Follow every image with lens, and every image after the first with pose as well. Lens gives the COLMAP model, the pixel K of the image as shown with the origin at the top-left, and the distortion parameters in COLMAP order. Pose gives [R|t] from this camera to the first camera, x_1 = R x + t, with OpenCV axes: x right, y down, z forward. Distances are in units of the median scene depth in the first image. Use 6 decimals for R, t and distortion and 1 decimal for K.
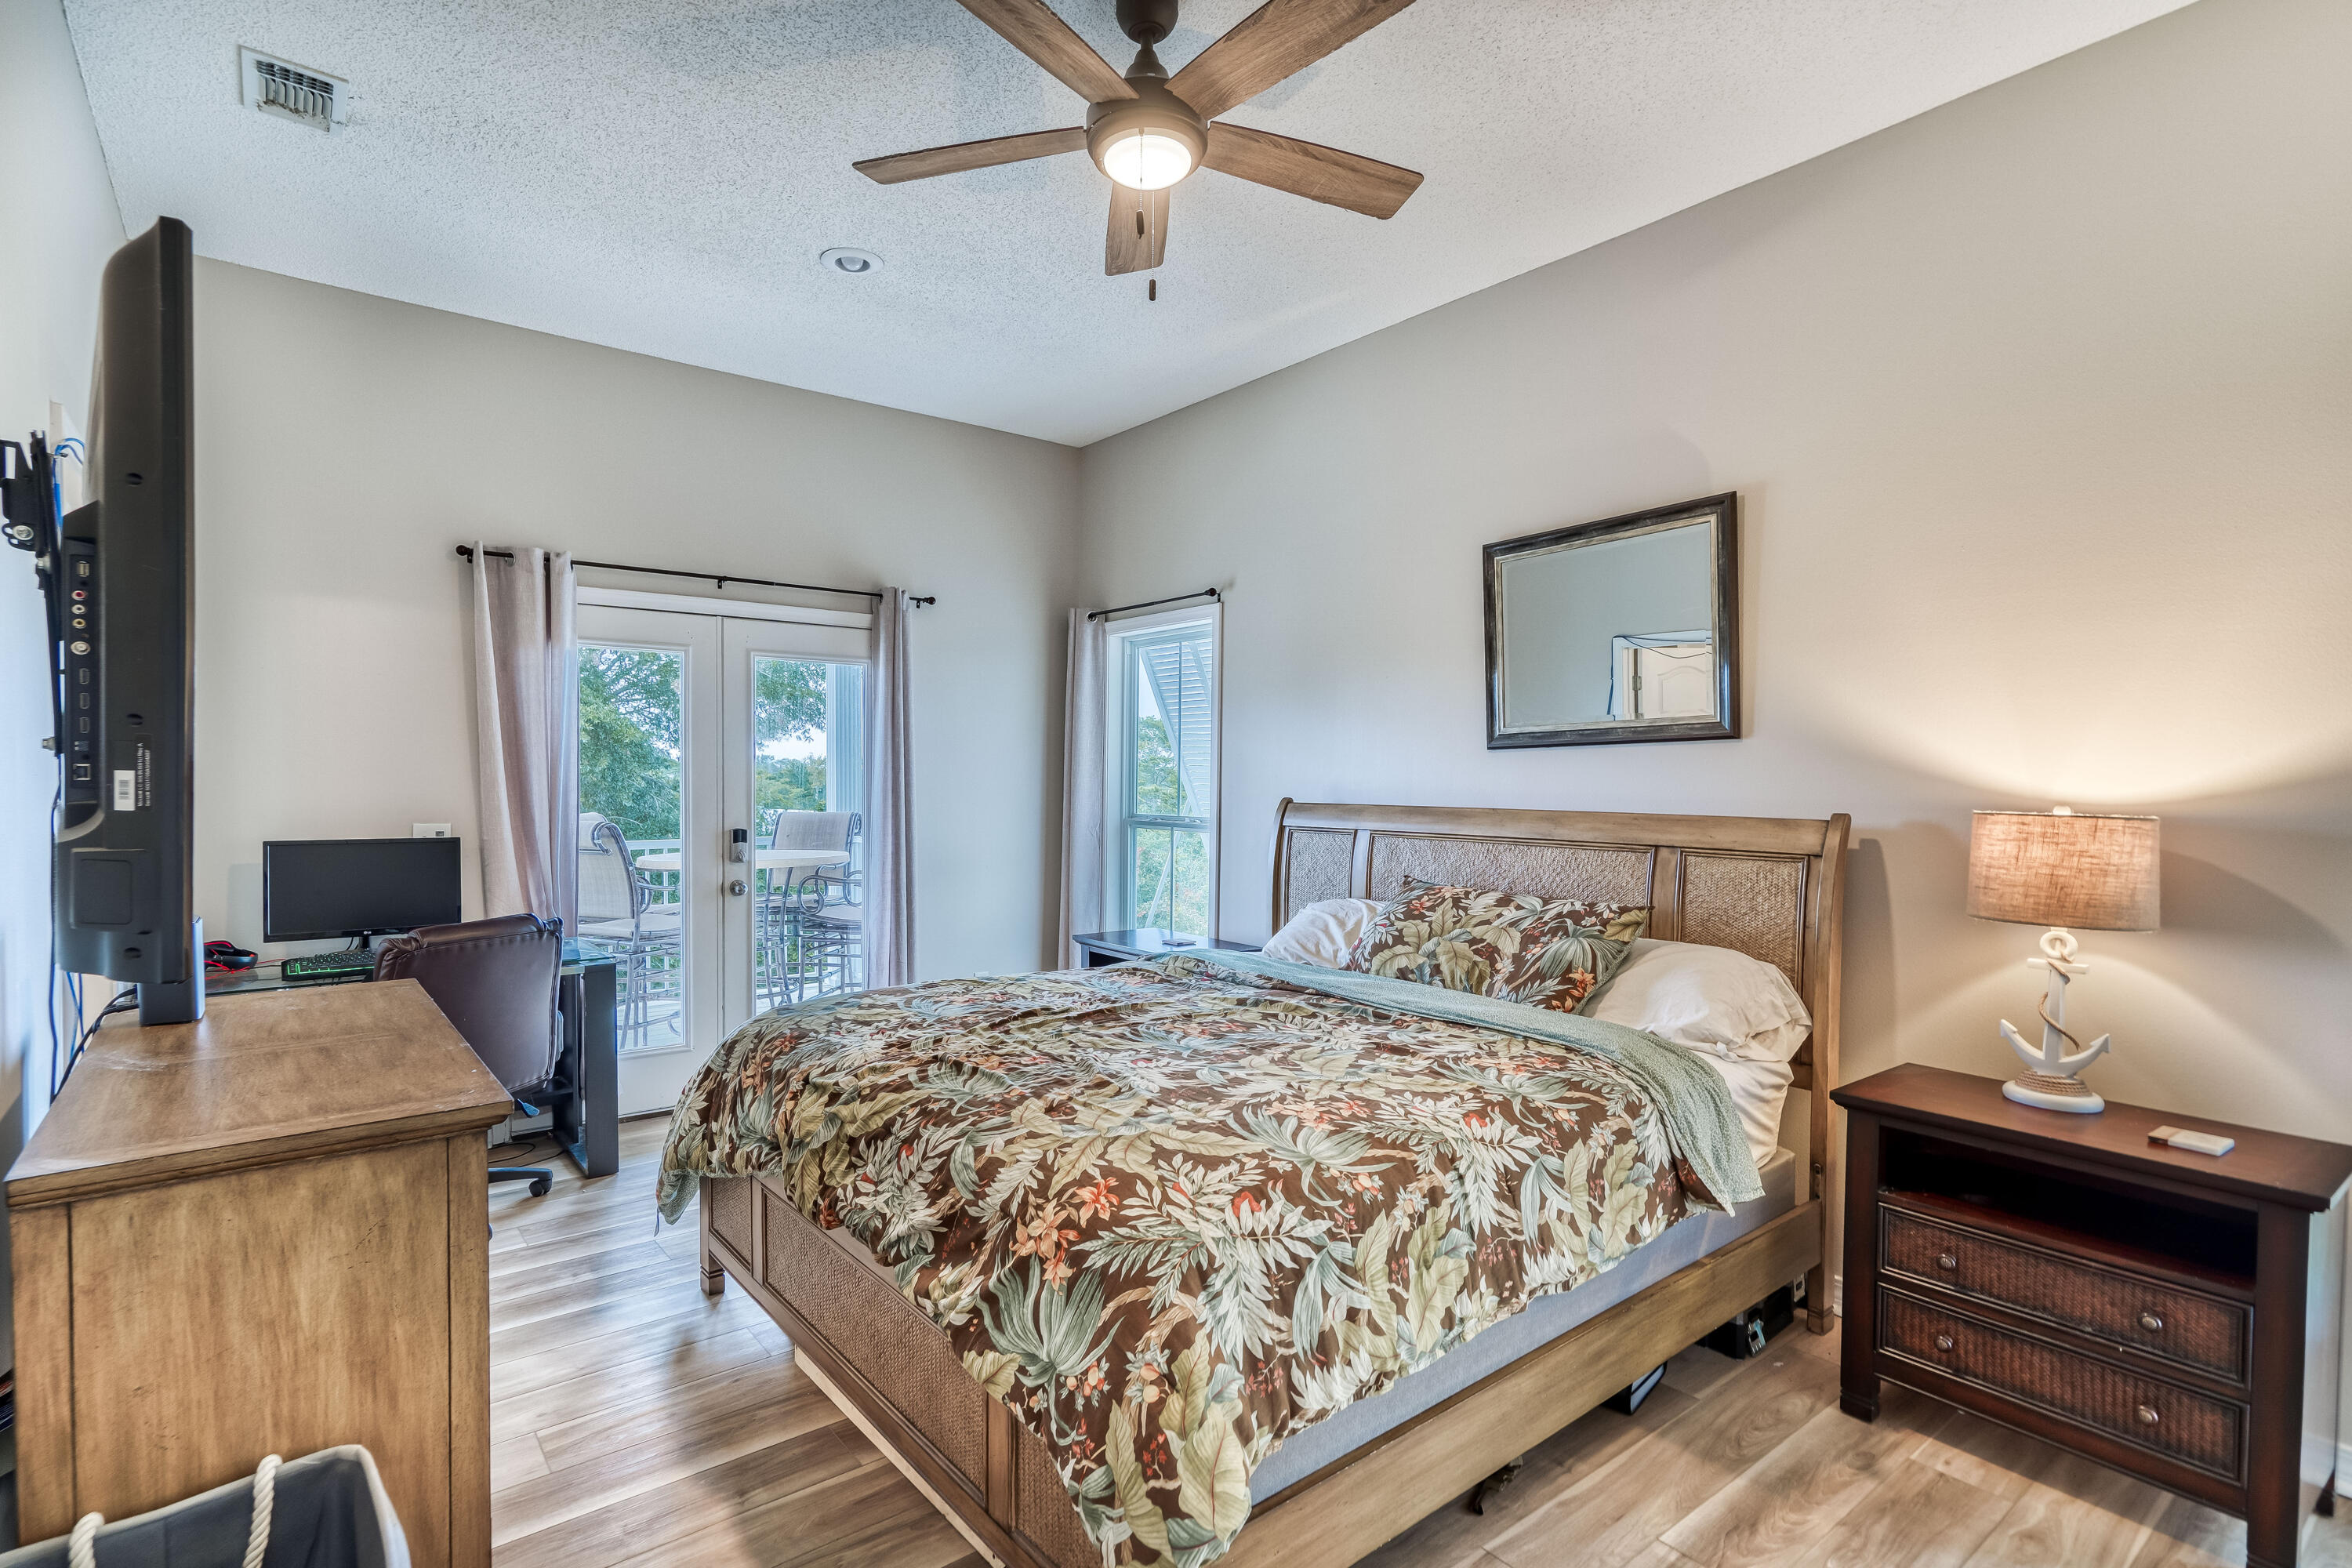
lens RADIAL K [[1146.0, 0, 1165.7], [0, 1146.0, 804.6], [0, 0, 1]] dist [0.014404, 0.002001]
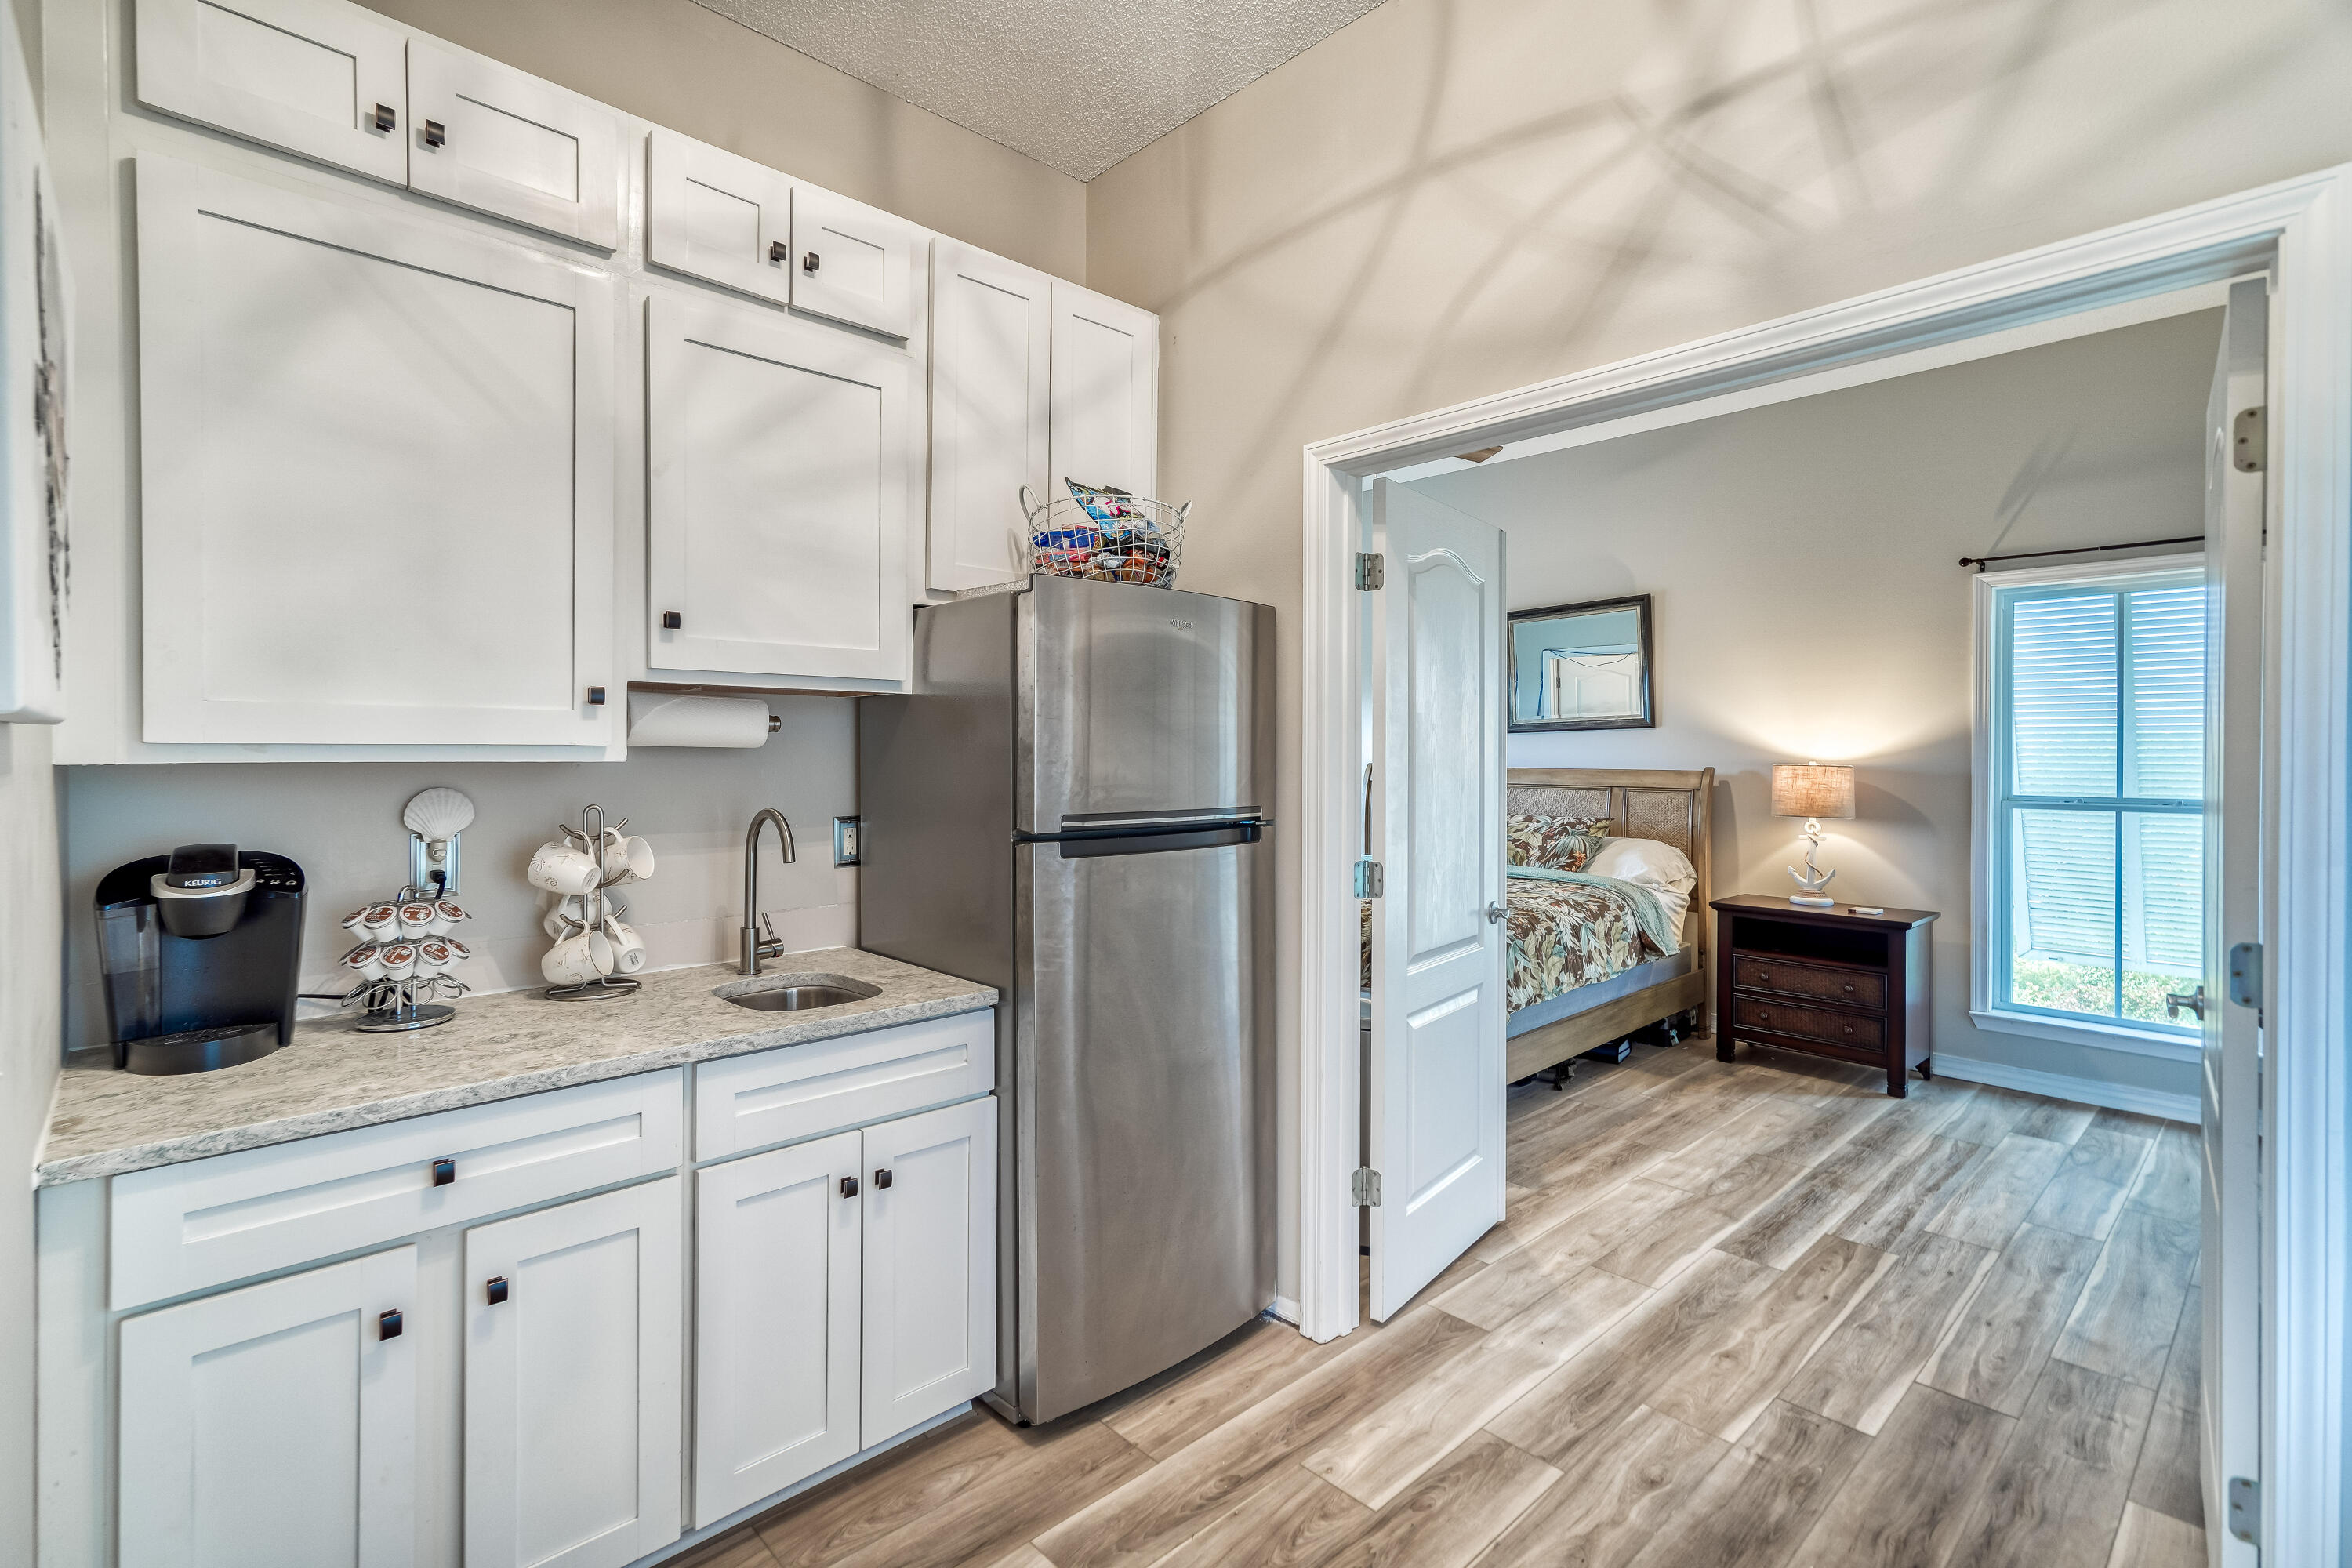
lens RADIAL K [[1086.5, 0, 1159.5], [0, 1086.5, 745.3], [0, 0, 1]] dist [0.011329, 0.000841]
pose [[0.996728, -0.002604, 0.080793, -0.506011], [0.005215, 0.999470, -0.032121, 0.026873], [-0.080666, 0.032438, 0.996213, -0.785799]]
